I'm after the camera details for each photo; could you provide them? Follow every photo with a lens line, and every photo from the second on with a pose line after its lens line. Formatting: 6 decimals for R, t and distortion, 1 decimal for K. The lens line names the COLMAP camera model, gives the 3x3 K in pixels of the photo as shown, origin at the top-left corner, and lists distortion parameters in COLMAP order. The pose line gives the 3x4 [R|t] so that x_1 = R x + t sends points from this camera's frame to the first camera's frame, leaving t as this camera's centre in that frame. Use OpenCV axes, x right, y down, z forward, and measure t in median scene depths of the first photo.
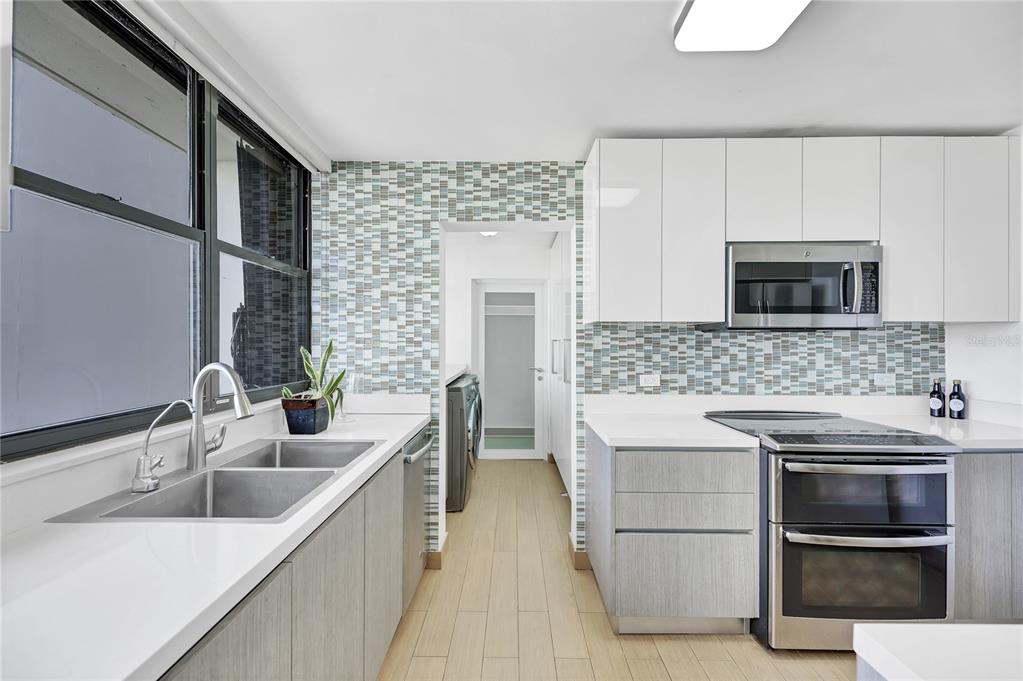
lens RADIAL K [[427.7, 0, 510.1], [0, 427.7, 343.2], [0, 0, 1]] dist [0.024085, -0.002288]
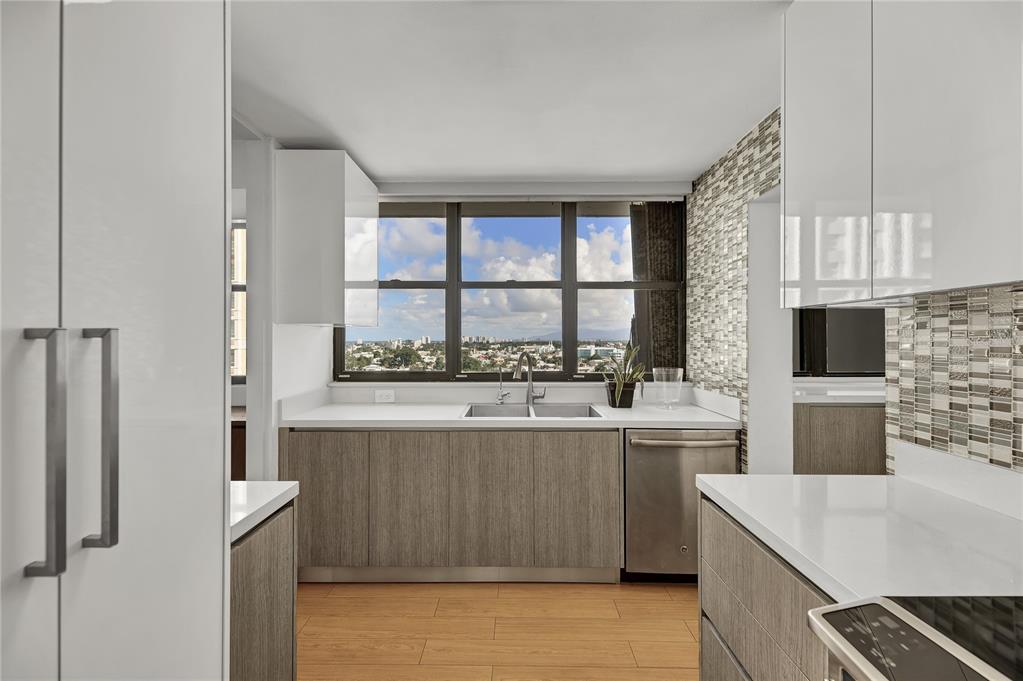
lens RADIAL K [[427.7, 0, 511.9], [0, 427.7, 341.8], [0, 0, 1]] dist [0.024085, -0.002288]
pose [[-0.013447, 0.001153, -0.999909, 0.719228], [0.002307, 0.999997, 0.001122, -0.003605], [0.999907, -0.002292, -0.013450, 0.529898]]
